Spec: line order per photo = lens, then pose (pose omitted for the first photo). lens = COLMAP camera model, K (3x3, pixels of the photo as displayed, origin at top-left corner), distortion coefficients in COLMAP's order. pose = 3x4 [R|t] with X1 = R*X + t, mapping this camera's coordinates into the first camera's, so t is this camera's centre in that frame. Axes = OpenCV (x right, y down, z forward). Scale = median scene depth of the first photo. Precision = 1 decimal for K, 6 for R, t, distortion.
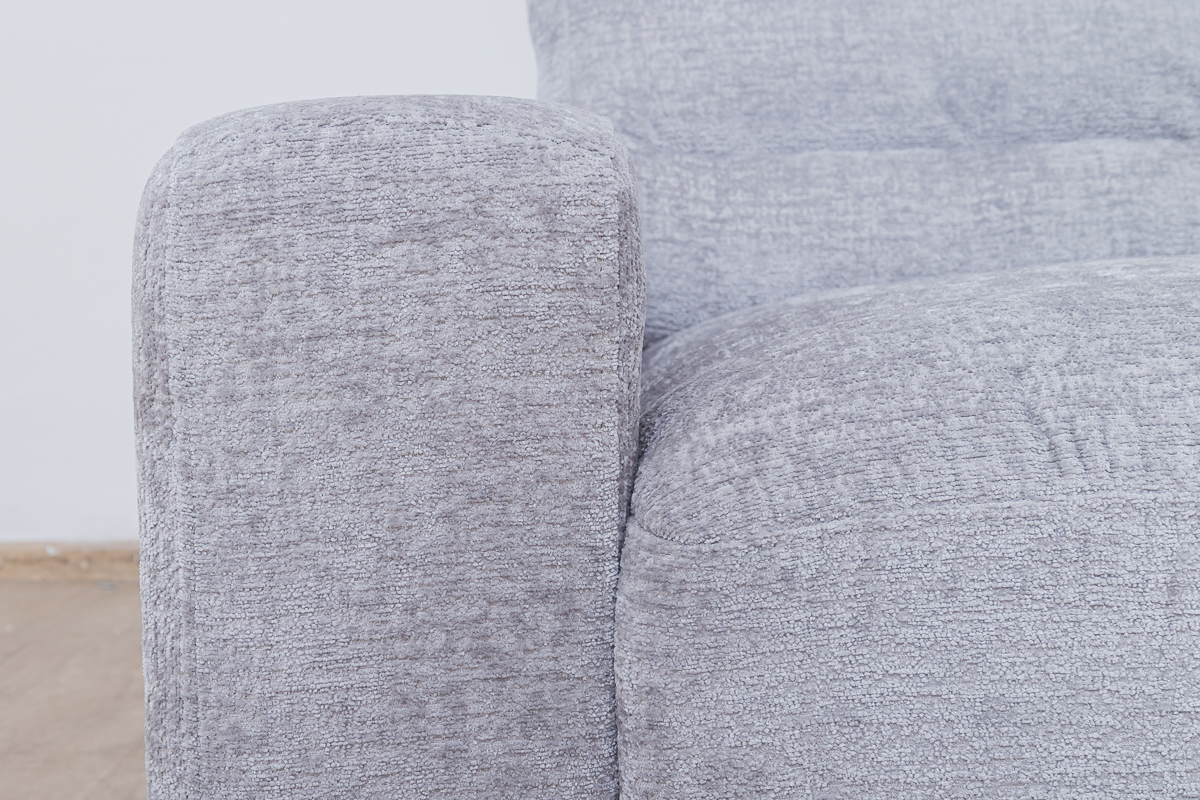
lens RADIAL K [[1778.5, 0, 599.0], [0, 1778.5, 399.6], [0, 0, 1]] dist [0.082585, 0.000000]
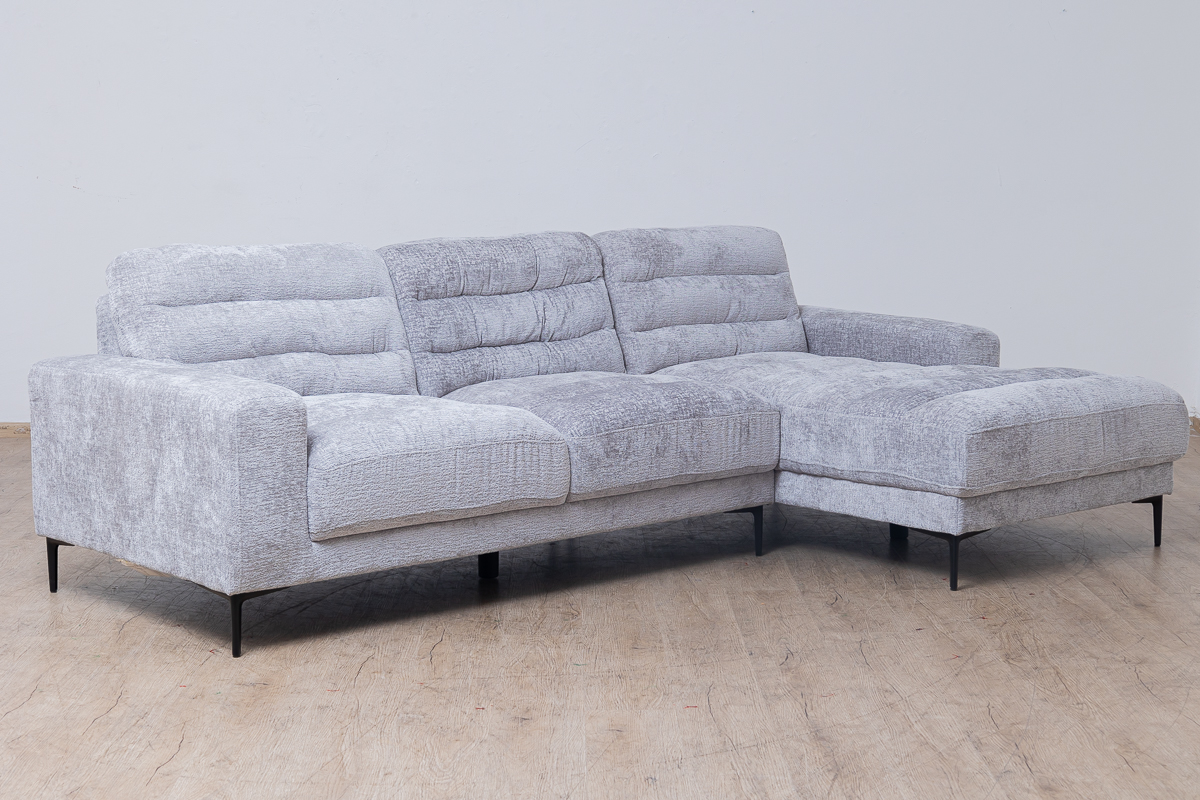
lens RADIAL K [[1932.0, 0, 617.7], [0, 1932.0, 424.7], [0, 0, 1]] dist [-0.003287, 0.000000]
pose [[0.737744, -0.079633, 0.670367, -3.211750], [0.056177, 0.996816, 0.056589, -0.338466], [-0.672739, -0.004089, 0.739869, -3.935258]]
